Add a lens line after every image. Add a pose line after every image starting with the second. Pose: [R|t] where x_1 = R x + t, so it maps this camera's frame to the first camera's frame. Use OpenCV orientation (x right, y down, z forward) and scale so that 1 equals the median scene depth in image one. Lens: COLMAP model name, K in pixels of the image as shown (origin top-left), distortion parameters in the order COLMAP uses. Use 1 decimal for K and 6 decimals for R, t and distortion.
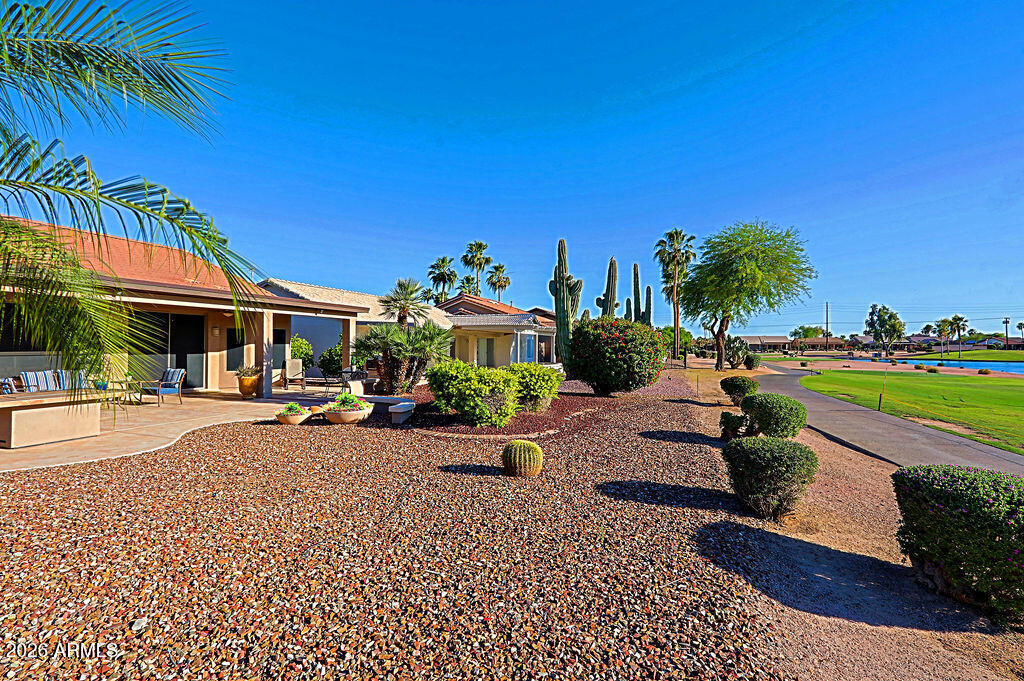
lens RADIAL K [[487.7, 0, 512.0], [0, 487.7, 340.5], [0, 0, 1]] dist [0.024562, 0.000132]
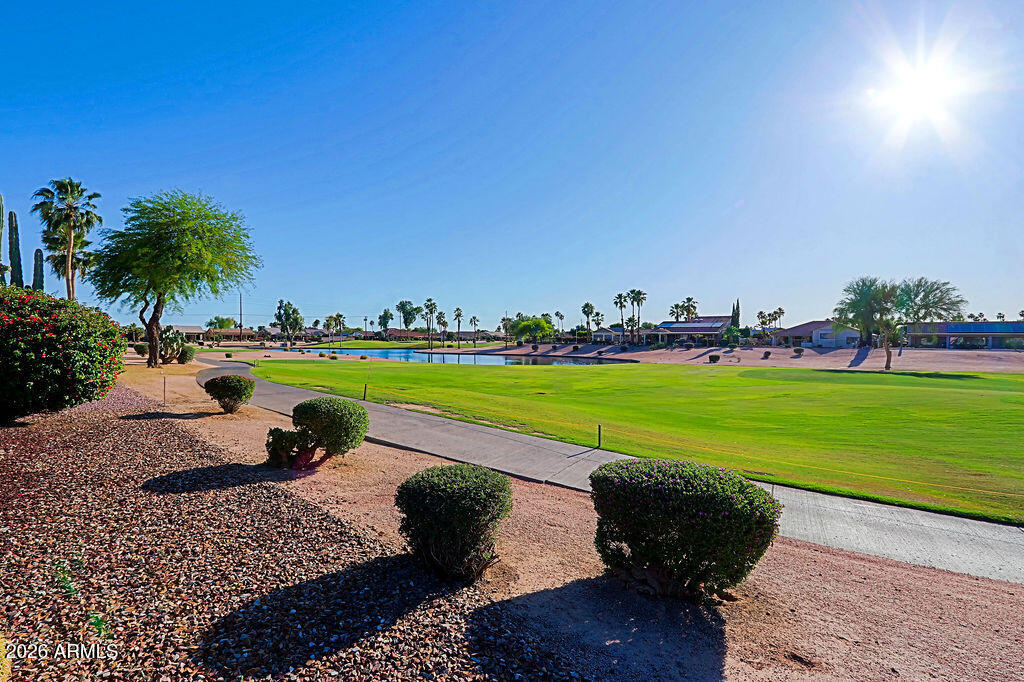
lens RADIAL K [[494.0, 0, 512.0], [0, 494.0, 341.0], [0, 0, 1]] dist [-0.010830, 0.000279]
pose [[0.468303, -0.002388, 0.883565, -0.008806], [-0.015600, 0.999818, 0.010971, 0.000064], [-0.883430, -0.018922, 0.468181, 0.056454]]
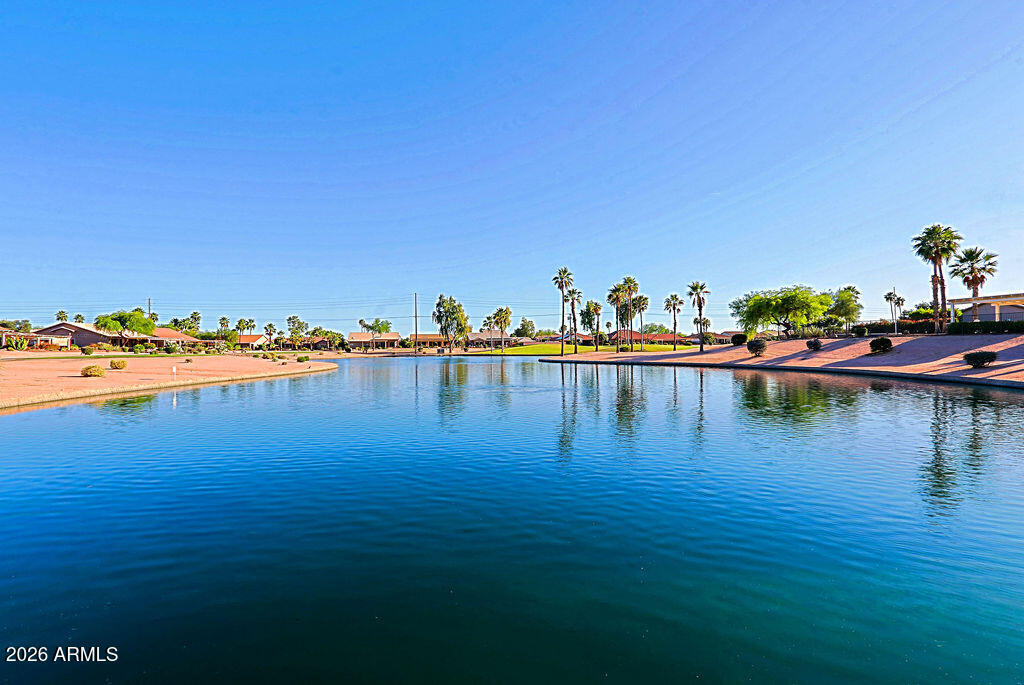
lens RADIAL K [[494.0, 0, 512.0], [0, 494.0, 342.5], [0, 0, 1]] dist [-0.010830, 0.000279]
pose [[0.883795, -0.004167, 0.467855, 1.117841], [0.005757, 0.999981, -0.001971, 0.039470], [-0.467838, 0.004435, 0.883803, 0.410706]]
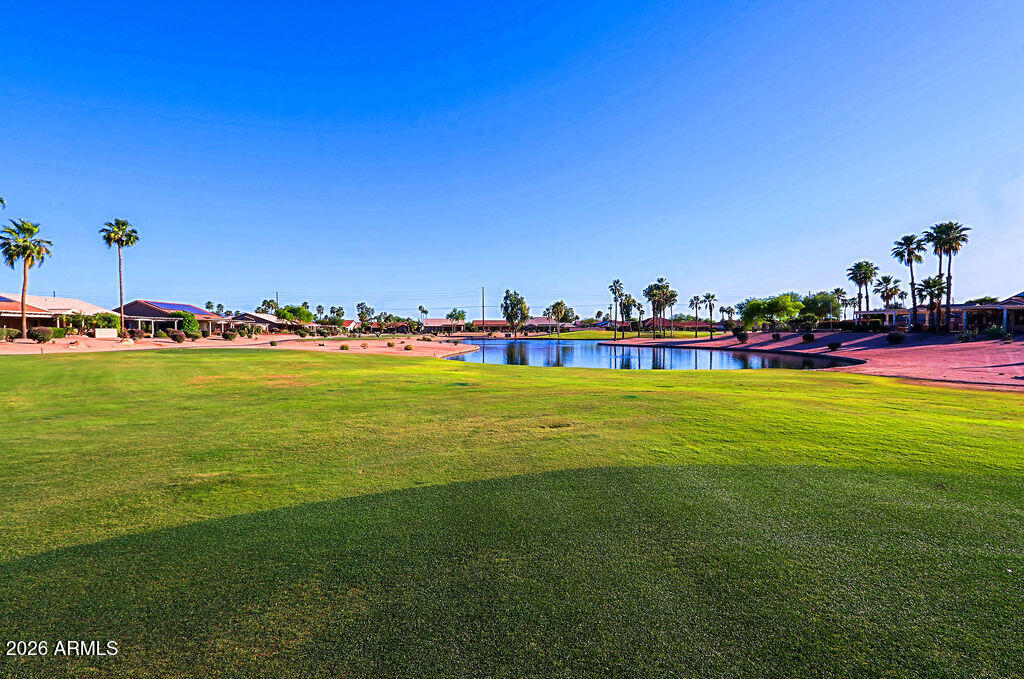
lens RADIAL K [[492.8, 0, 512.0], [0, 492.8, 339.5], [0, 0, 1]] dist [0.000422, 0.000189]
pose [[0.909435, -0.010277, 0.415719, 0.742250], [-0.001649, 0.999598, 0.028319, 0.017412], [-0.415843, -0.026440, 0.909052, -0.003108]]
